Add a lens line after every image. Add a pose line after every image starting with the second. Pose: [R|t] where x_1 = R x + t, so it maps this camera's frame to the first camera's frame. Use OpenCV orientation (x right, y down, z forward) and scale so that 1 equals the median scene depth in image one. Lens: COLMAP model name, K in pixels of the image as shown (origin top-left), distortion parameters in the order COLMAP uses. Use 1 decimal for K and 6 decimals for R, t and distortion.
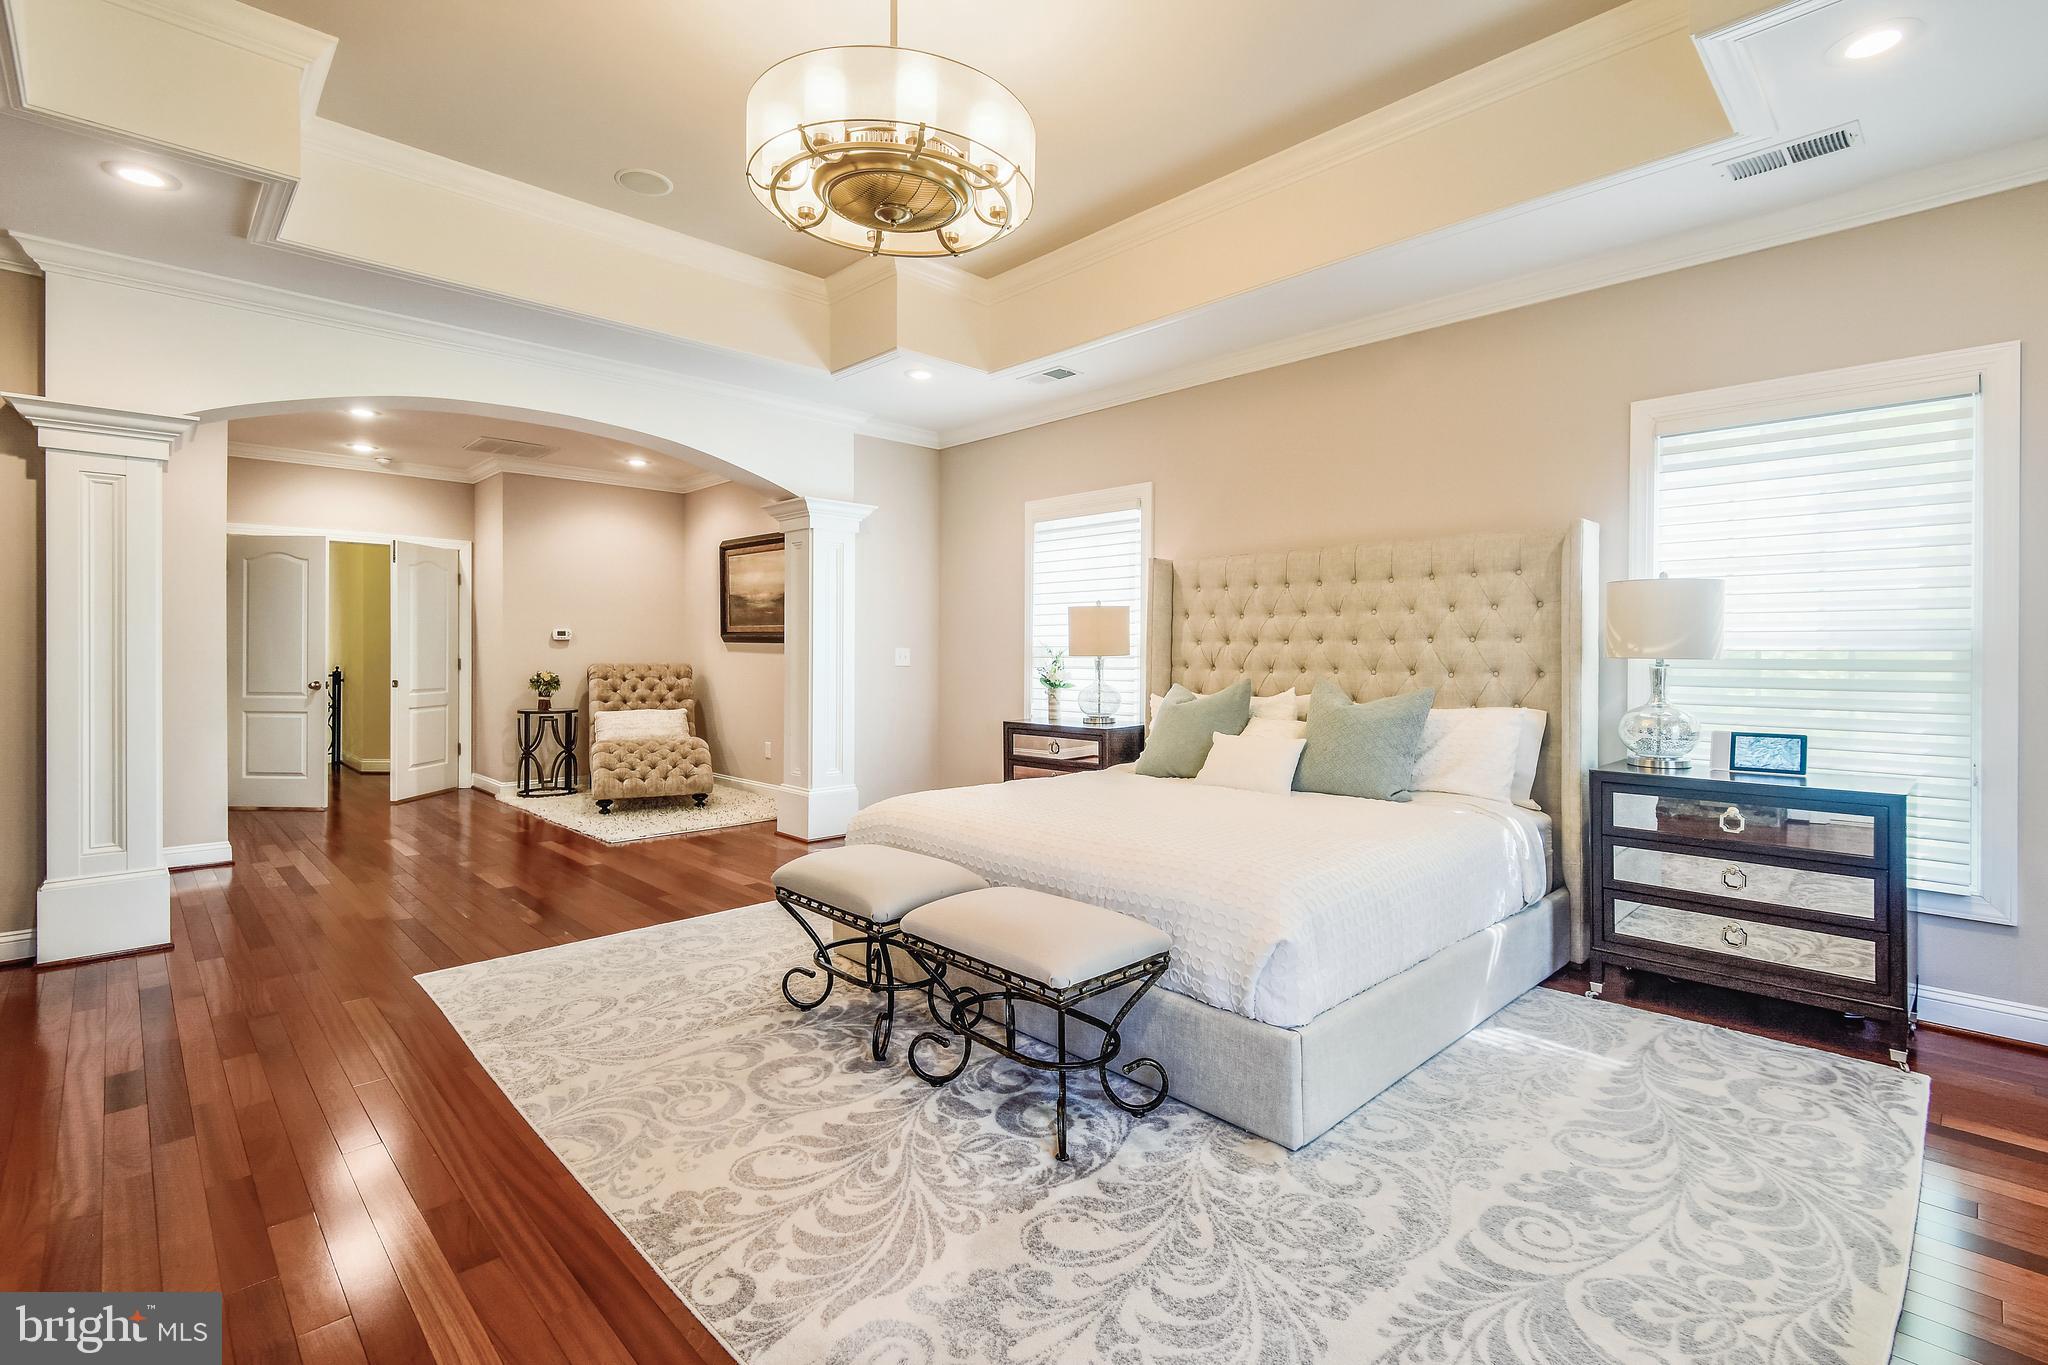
lens RADIAL K [[943.1, 0, 1045.0], [0, 943.1, 651.8], [0, 0, 1]] dist [0.017260, -0.002804]
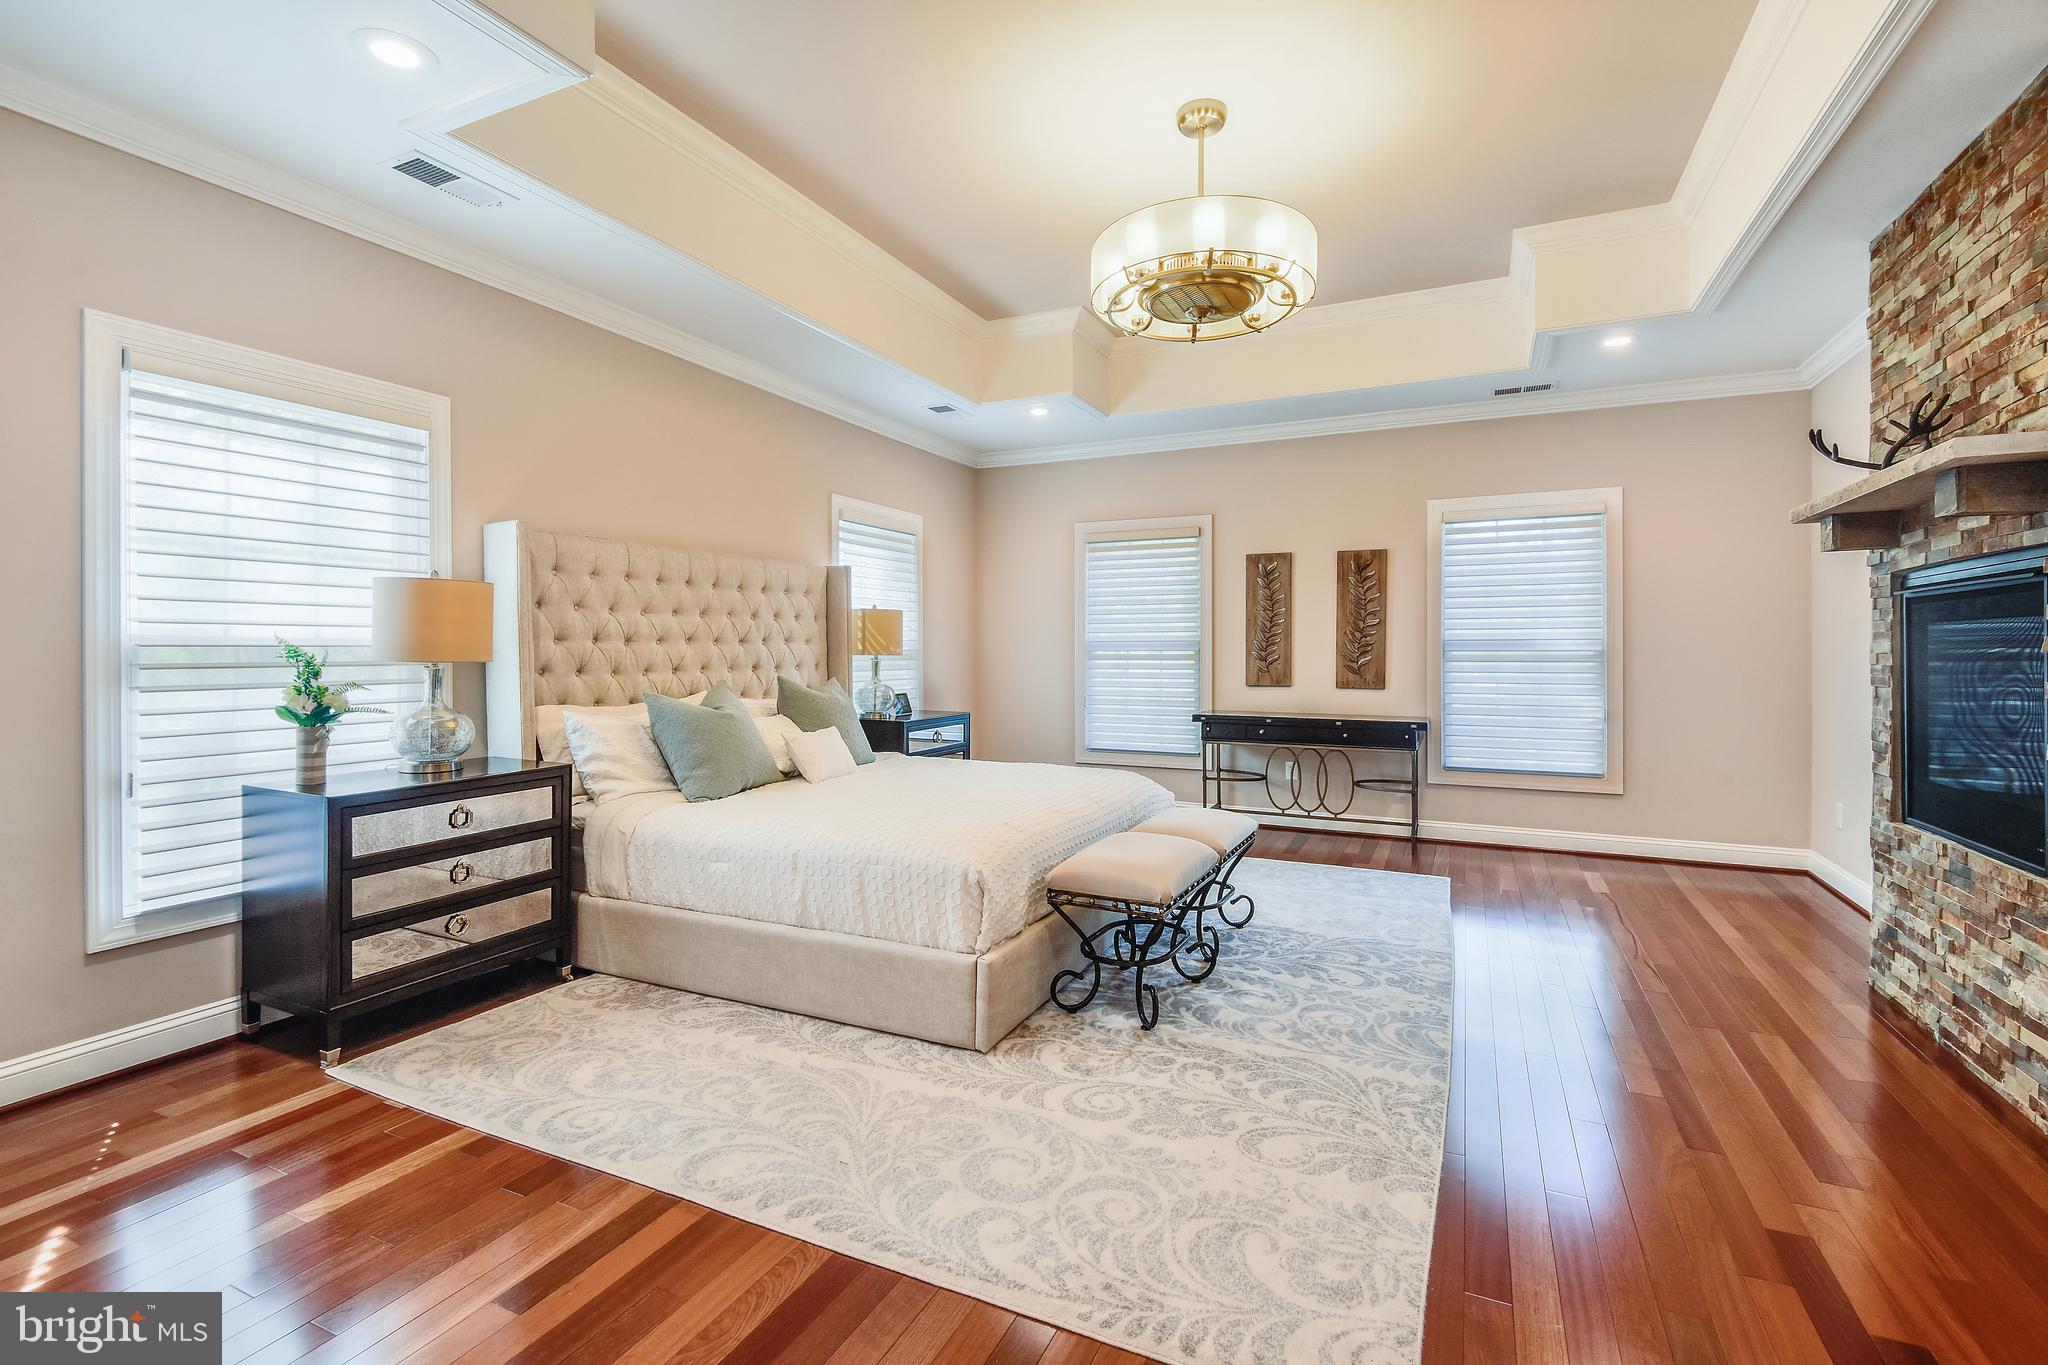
lens RADIAL K [[943.1, 0, 1024.0], [0, 943.1, 651.5], [0, 0, 1]] dist [0.017260, -0.002804]
pose [[-0.348267, -0.000153, 0.937395, -1.100610], [0.007731, 0.999966, 0.003036, -0.002335], [-0.937364, 0.008305, -0.348254, 1.445363]]
